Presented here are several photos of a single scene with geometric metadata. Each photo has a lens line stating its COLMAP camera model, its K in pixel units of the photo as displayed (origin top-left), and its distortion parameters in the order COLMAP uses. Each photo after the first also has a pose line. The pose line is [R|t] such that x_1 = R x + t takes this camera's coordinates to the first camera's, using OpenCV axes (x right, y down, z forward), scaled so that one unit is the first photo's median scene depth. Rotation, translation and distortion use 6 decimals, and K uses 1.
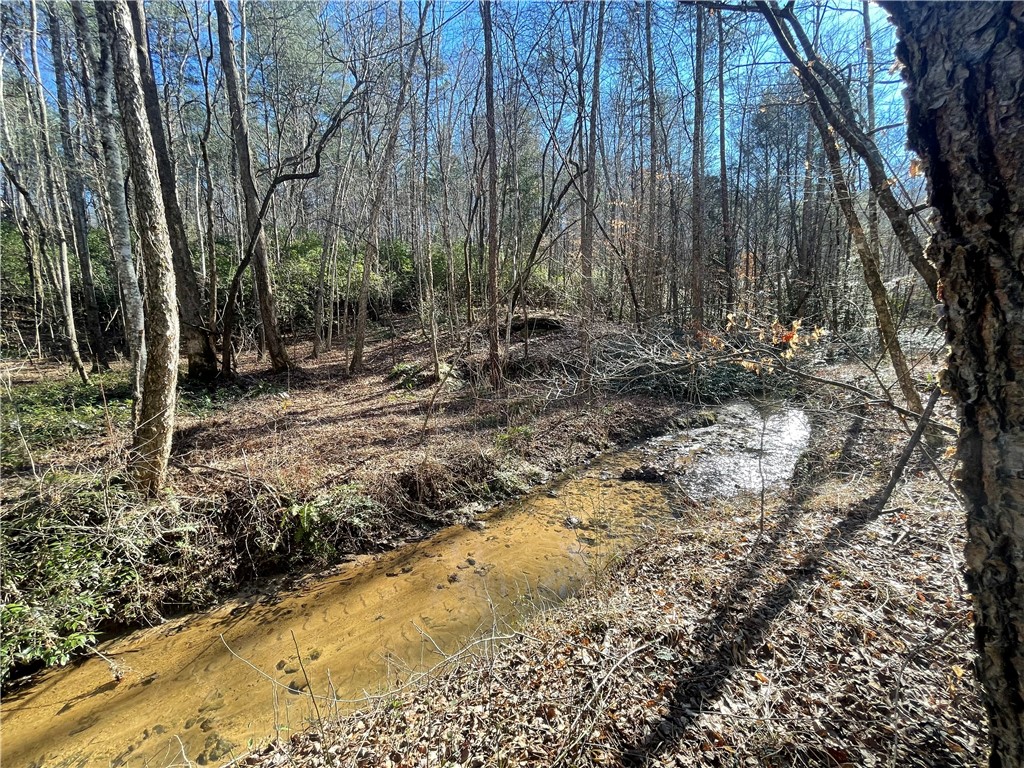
lens RADIAL K [[412.4, 0, 511.1], [0, 412.4, 387.2], [0, 0, 1]] dist [-0.001468, -0.000591]
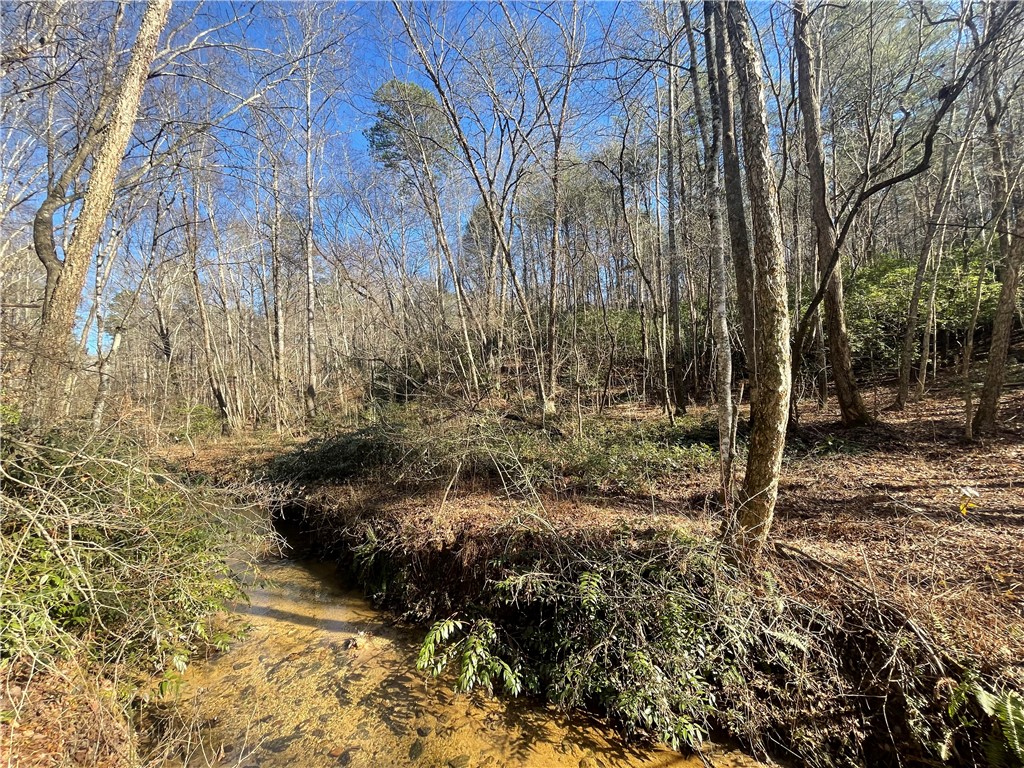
lens RADIAL K [[412.4, 0, 511.1], [0, 412.4, 387.2], [0, 0, 1]] dist [-0.001468, -0.000591]
pose [[0.407806, -0.009043, -0.913024, -0.158602], [-0.088155, 0.994890, -0.049229, -0.024226], [0.908803, 0.100563, 0.404925, 0.085092]]
